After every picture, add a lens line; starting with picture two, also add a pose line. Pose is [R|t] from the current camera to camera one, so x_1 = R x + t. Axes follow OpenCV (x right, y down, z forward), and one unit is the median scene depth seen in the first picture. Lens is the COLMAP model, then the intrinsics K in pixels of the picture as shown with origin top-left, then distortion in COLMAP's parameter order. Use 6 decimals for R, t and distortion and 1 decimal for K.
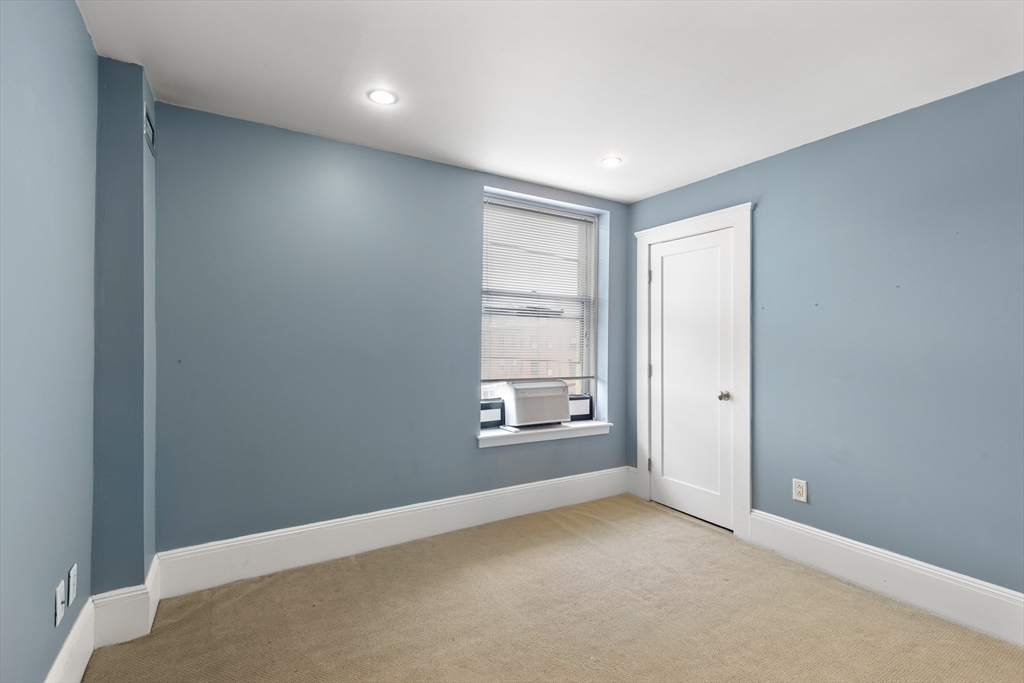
lens RADIAL K [[472.1, 0, 513.9], [0, 472.1, 338.9], [0, 0, 1]] dist [0.006768, -0.001275]
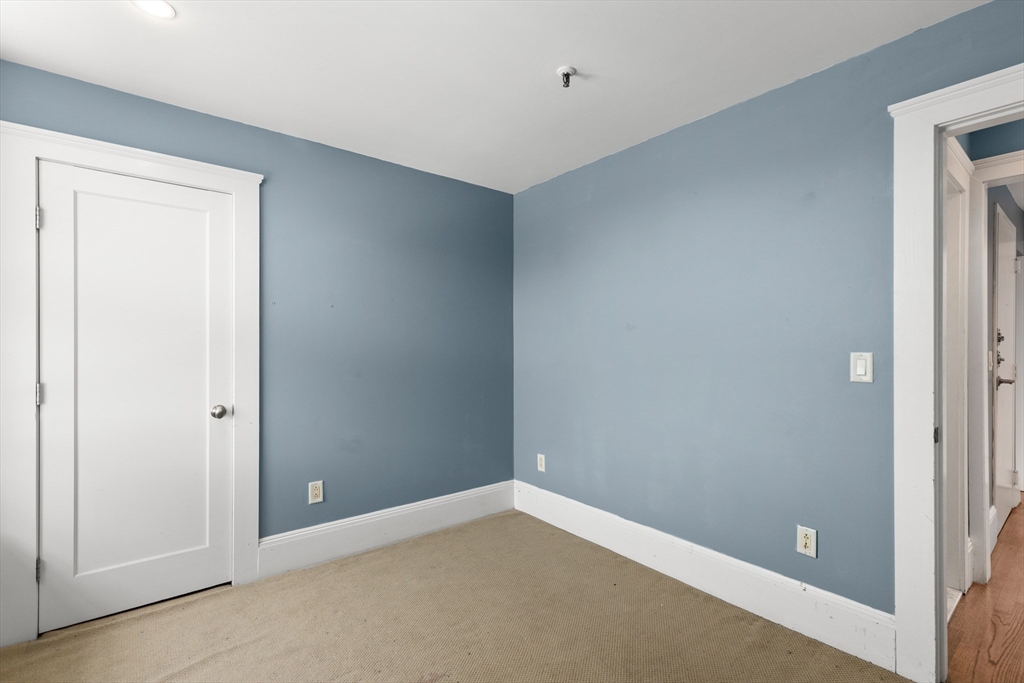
lens RADIAL K [[472.1, 0, 513.7], [0, 472.1, 345.4], [0, 0, 1]] dist [0.006768, -0.001275]
pose [[-0.127883, -0.006650, 0.991767, -0.390648], [-0.010116, 0.999934, 0.005400, 0.004089], [-0.991738, -0.009342, -0.127942, 0.663273]]
